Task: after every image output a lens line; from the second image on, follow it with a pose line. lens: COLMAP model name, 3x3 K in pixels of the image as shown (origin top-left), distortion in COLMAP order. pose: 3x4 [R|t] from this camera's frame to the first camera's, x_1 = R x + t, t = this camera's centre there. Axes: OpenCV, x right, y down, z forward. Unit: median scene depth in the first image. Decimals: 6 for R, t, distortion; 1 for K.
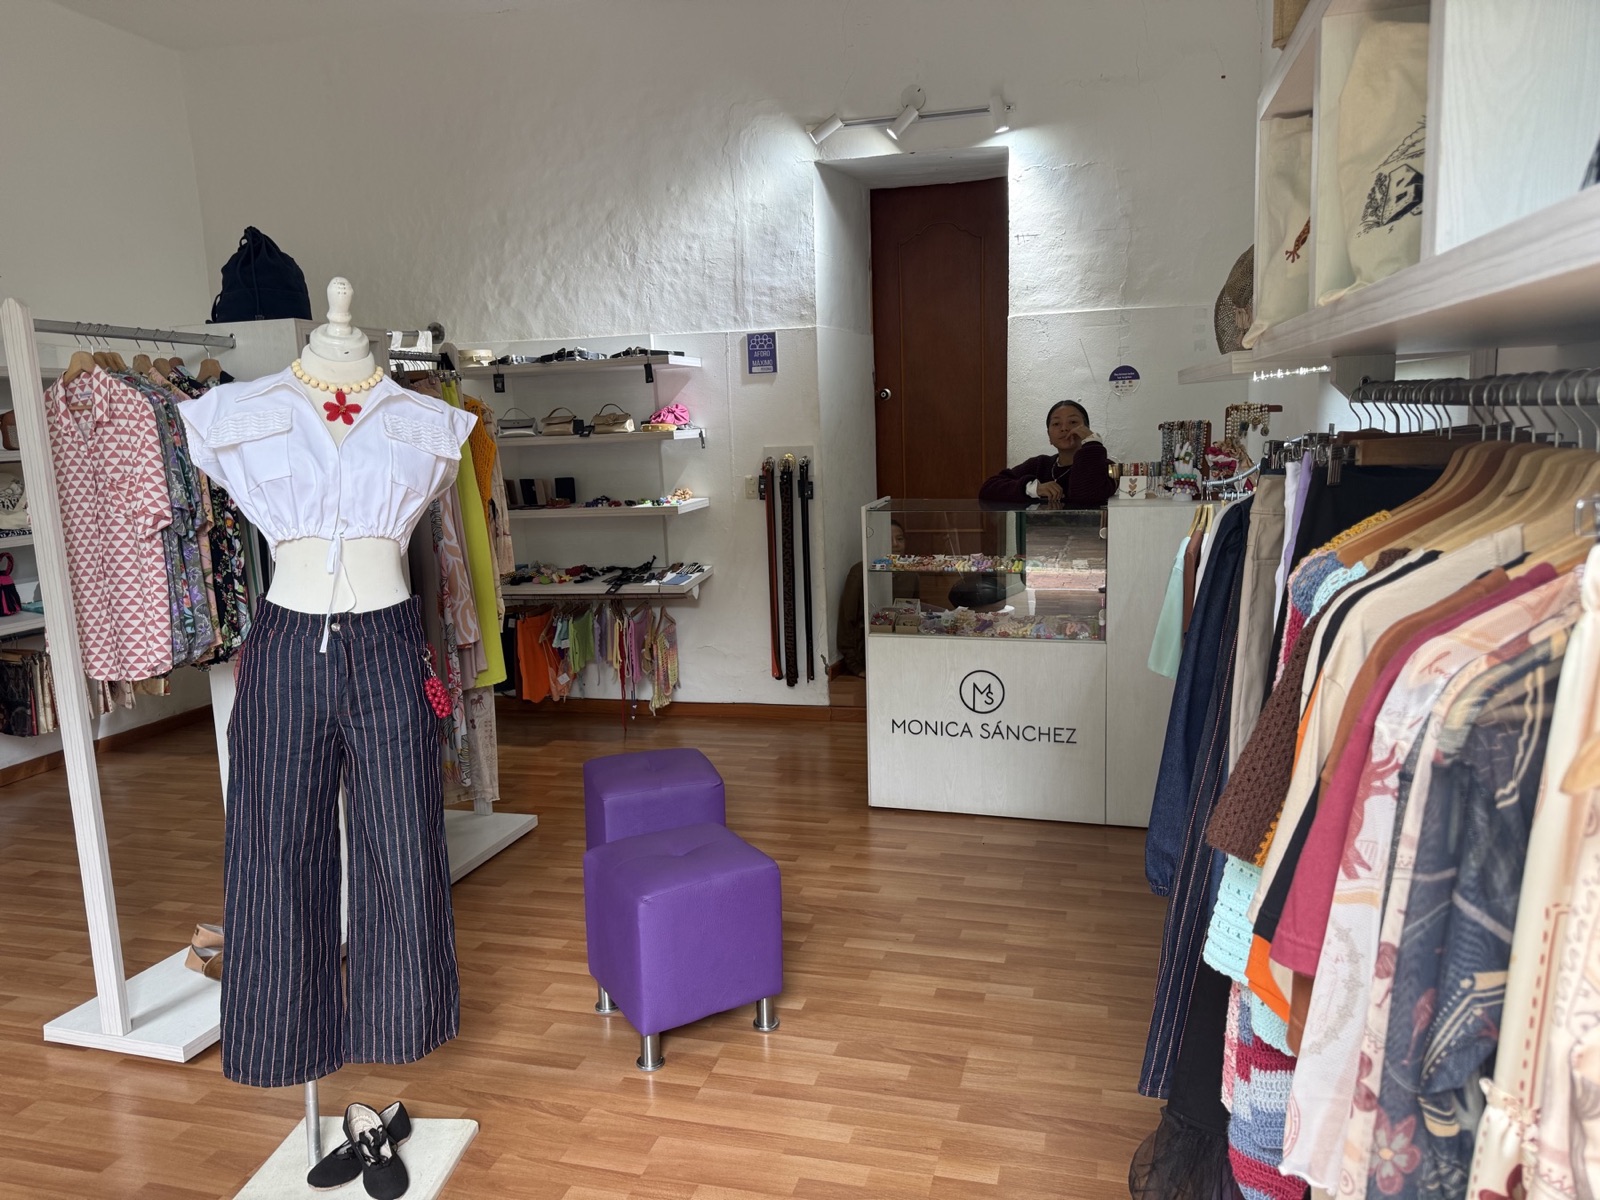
lens RADIAL K [[1147.5, 0, 802.2], [0, 1147.5, 595.5], [0, 0, 1]] dist [0.029591, -0.033902]
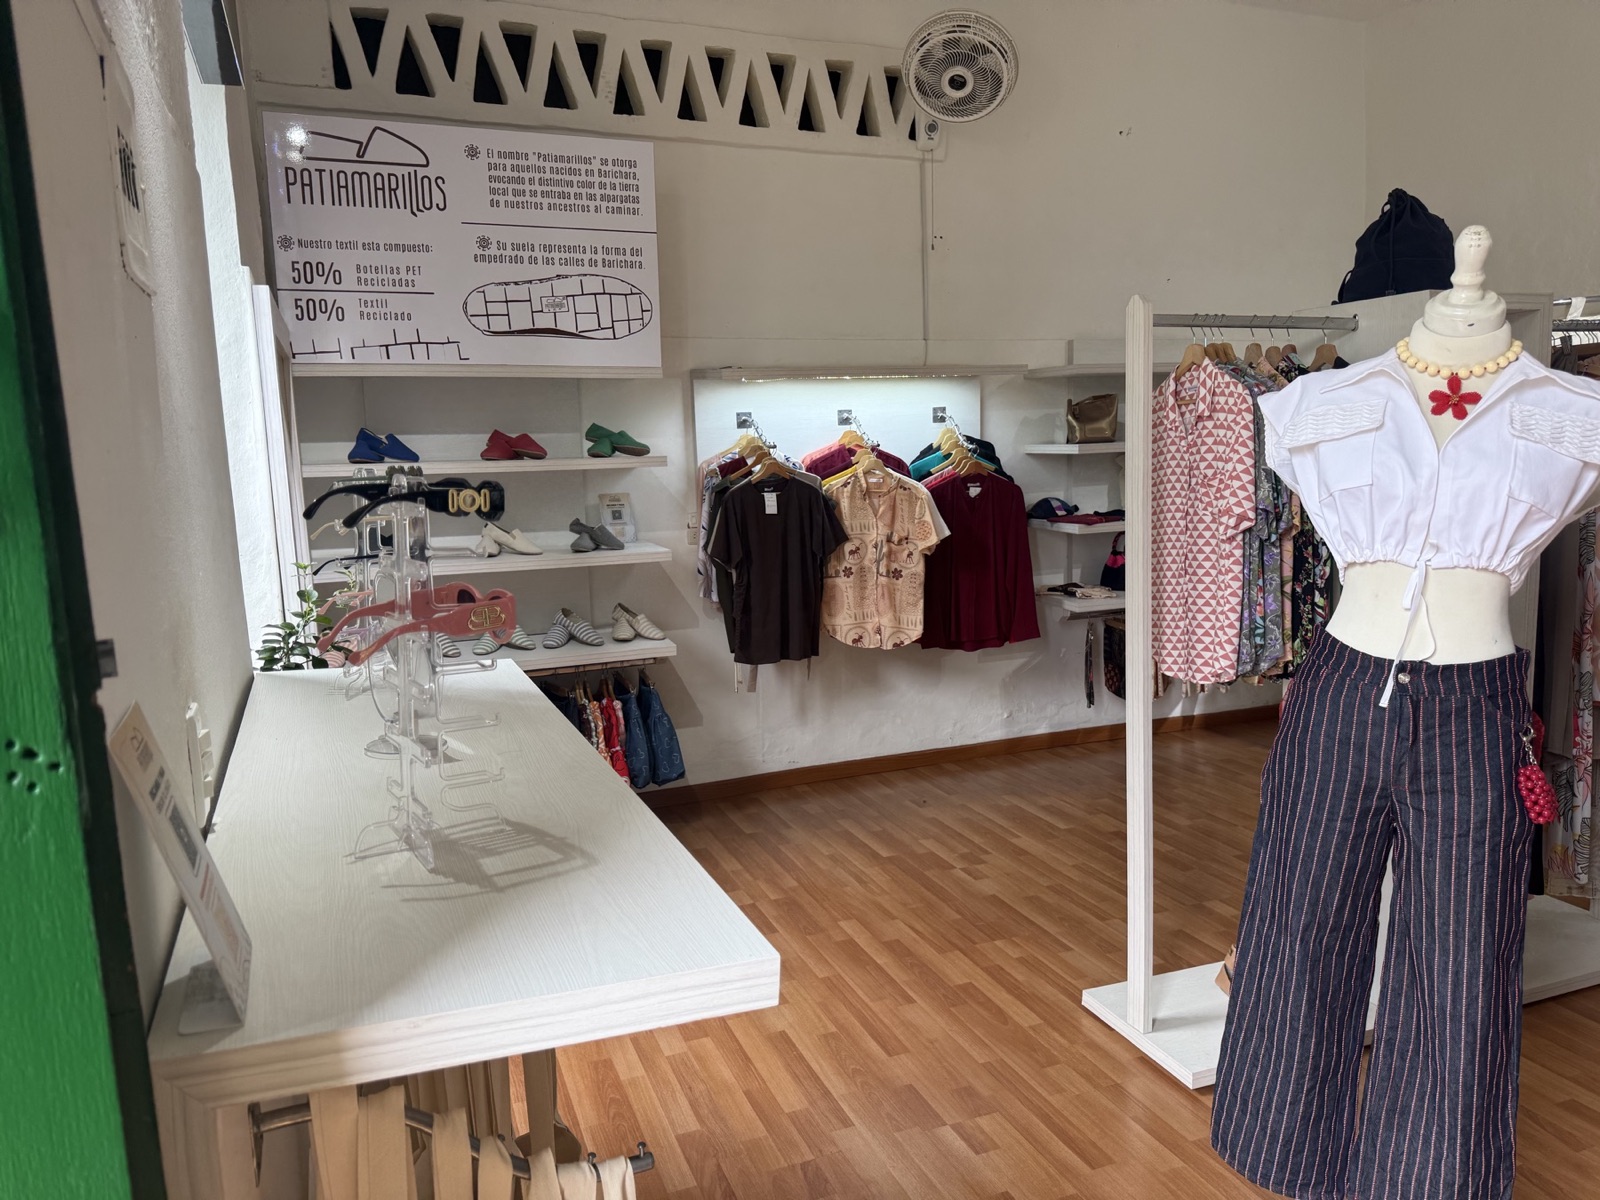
lens RADIAL K [[1147.5, 0, 795.2], [0, 1147.5, 603.1], [0, 0, 1]] dist [0.029591, -0.033902]
pose [[0.604542, 0.120715, -0.787373, -0.033833], [-0.105923, 0.991855, 0.070737, -0.028308], [0.789499, 0.040637, 0.612405, 0.151866]]
